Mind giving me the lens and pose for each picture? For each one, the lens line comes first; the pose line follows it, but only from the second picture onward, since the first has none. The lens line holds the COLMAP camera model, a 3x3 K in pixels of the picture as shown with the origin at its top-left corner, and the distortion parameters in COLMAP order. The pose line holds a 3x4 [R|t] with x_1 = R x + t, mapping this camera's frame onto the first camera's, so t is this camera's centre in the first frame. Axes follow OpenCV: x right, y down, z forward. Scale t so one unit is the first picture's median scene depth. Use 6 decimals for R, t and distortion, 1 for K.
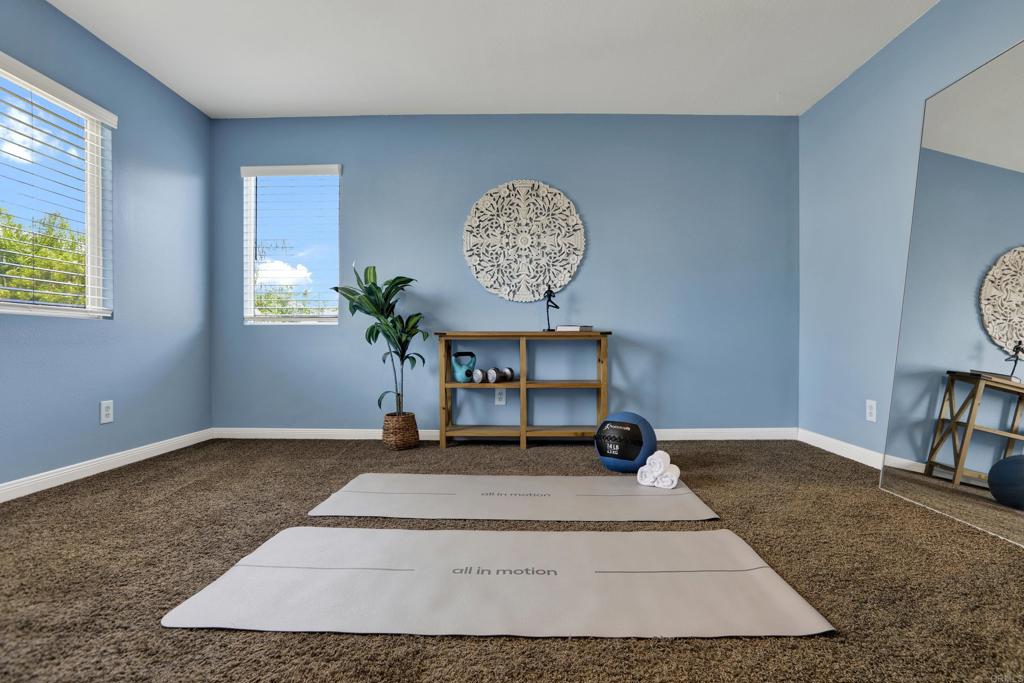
lens RADIAL K [[489.6, 0, 512.0], [0, 489.6, 341.5], [0, 0, 1]] dist [-0.000864, -0.000041]
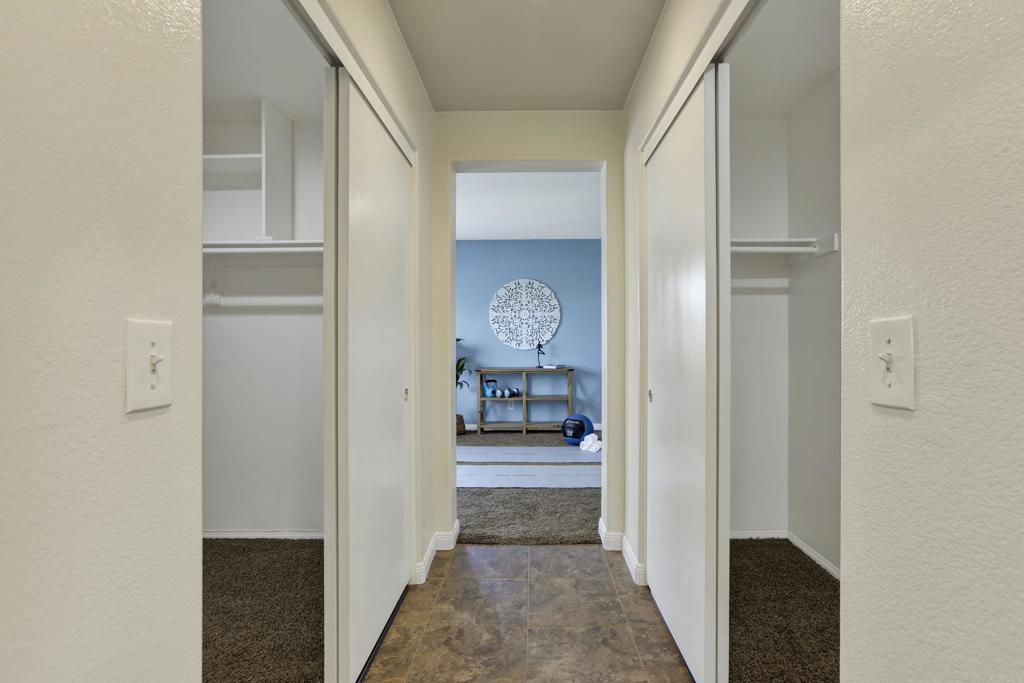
lens RADIAL K [[489.6, 0, 512.0], [0, 489.6, 341.5], [0, 0, 1]] dist [-0.000864, -0.000041]
pose [[0.999938, -0.003306, -0.010624, -0.002196], [0.003317, 0.999994, 0.000982, -0.114846], [0.010620, -0.001018, 0.999943, -0.736206]]
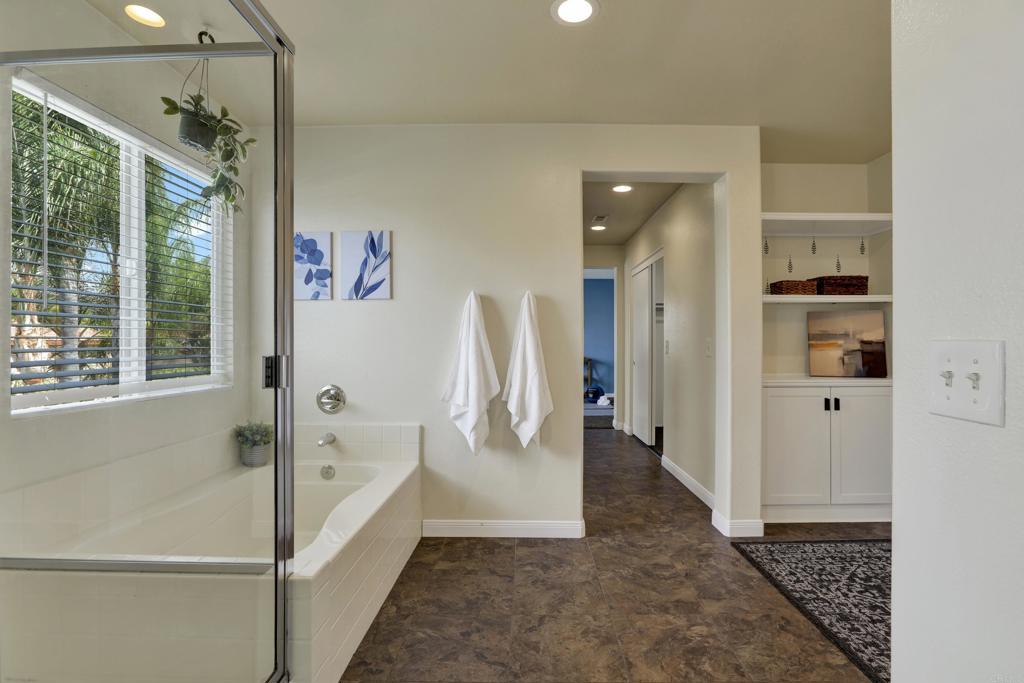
lens RADIAL K [[489.6, 0, 512.0], [0, 489.6, 341.5], [0, 0, 1]] dist [-0.000864, -0.000041]
pose [[0.999978, -0.005236, -0.004006, -0.239014], [0.005238, 0.999986, 0.000396, -0.117658], [0.004004, -0.000417, 0.999992, -1.772054]]
